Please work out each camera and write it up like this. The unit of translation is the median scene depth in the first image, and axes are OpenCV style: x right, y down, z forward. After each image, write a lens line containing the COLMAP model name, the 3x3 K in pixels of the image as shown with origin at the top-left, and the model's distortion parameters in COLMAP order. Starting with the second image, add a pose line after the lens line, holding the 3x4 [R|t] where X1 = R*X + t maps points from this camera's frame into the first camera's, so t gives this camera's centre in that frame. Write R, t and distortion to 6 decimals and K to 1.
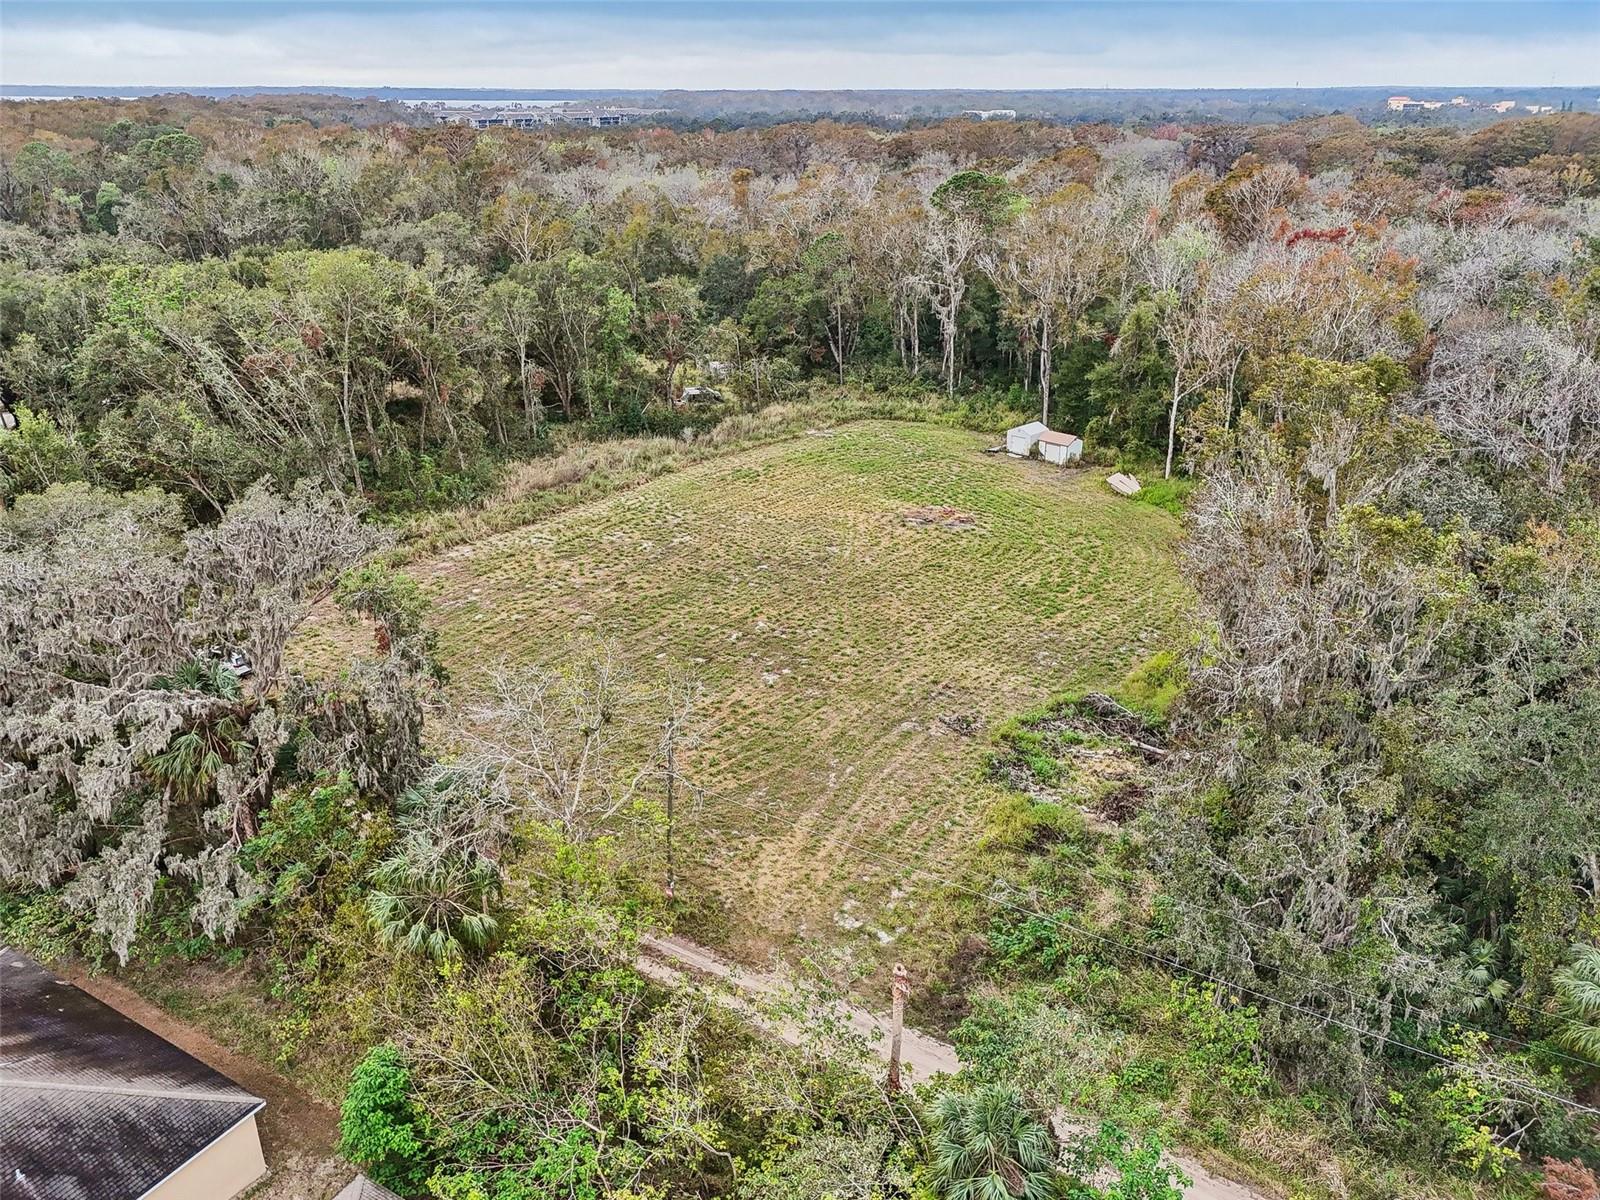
lens RADIAL K [[1260.5, 0, 800.0], [0, 1260.5, 600.0], [0, 0, 1]] dist [0.059821, -0.079081]
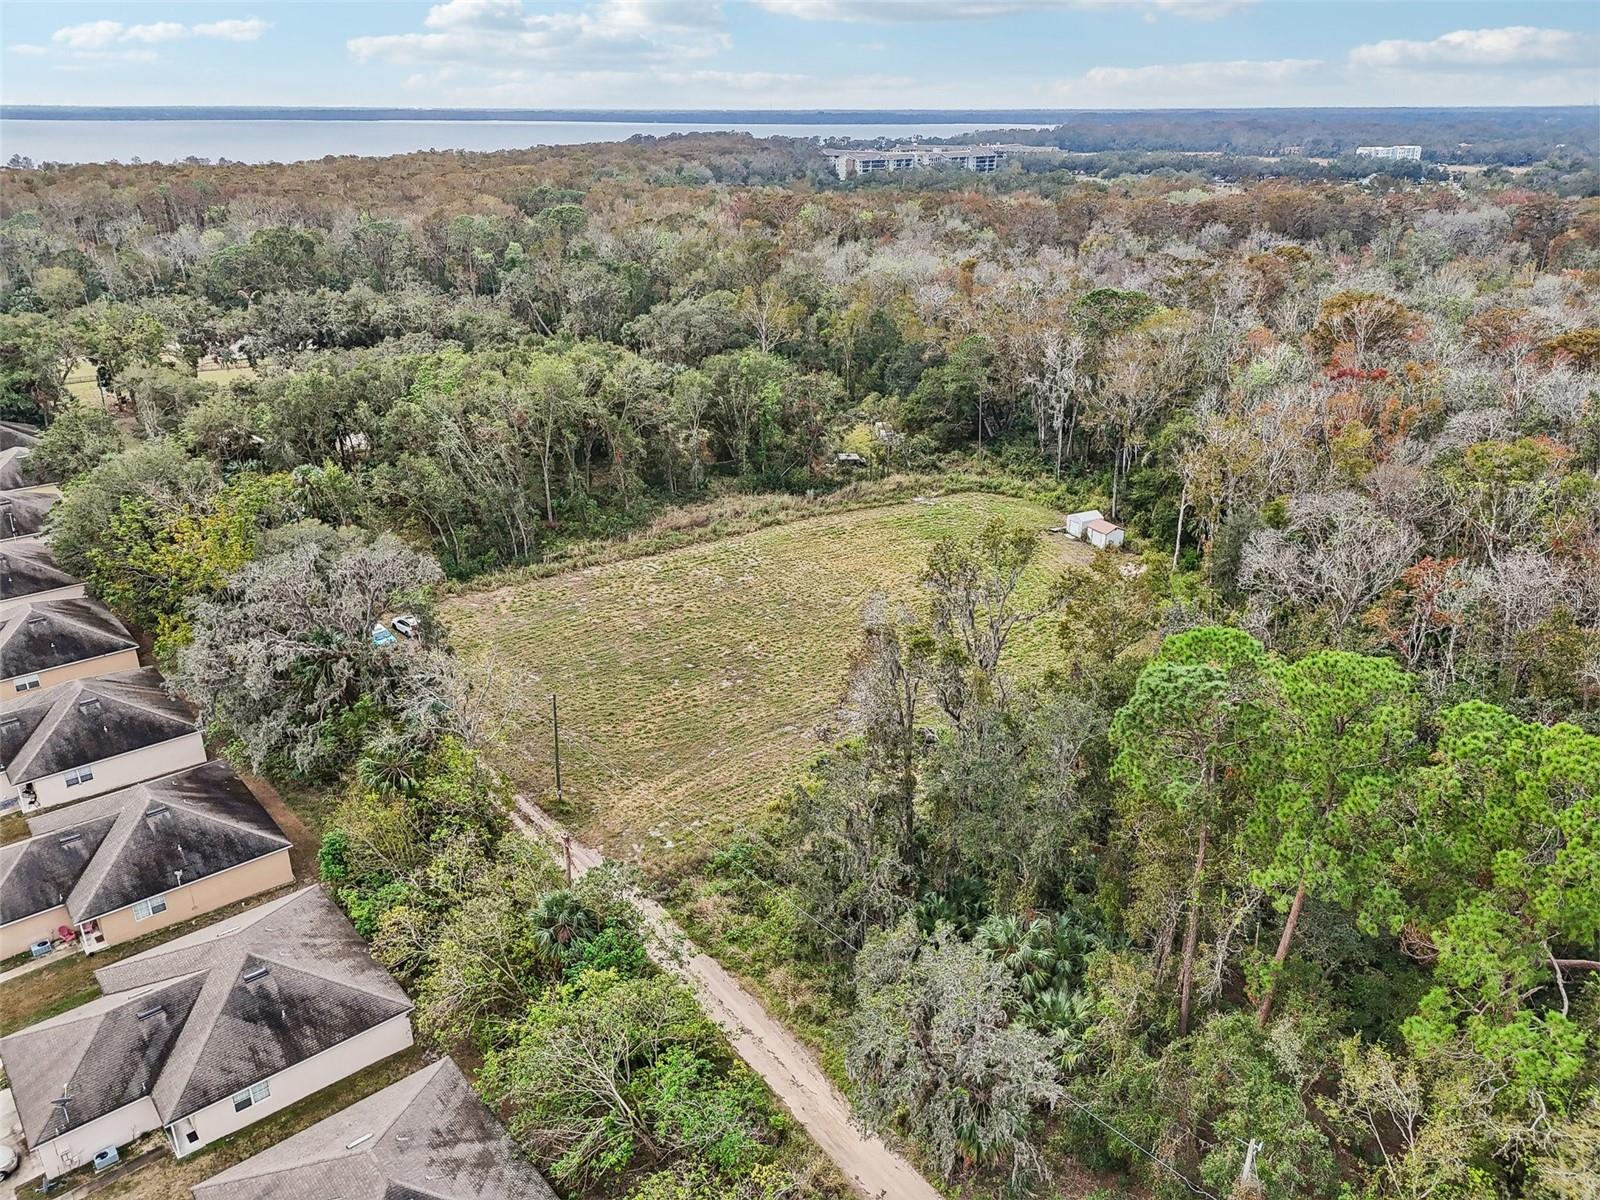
lens RADIAL K [[1260.5, 0, 800.0], [0, 1260.5, 600.0], [0, 0, 1]] dist [0.059821, -0.079081]
pose [[0.943086, 0.121427, -0.309587, 0.316336], [-0.121048, 0.992435, 0.020510, -0.048265], [0.309736, 0.018132, 0.950650, -0.240054]]
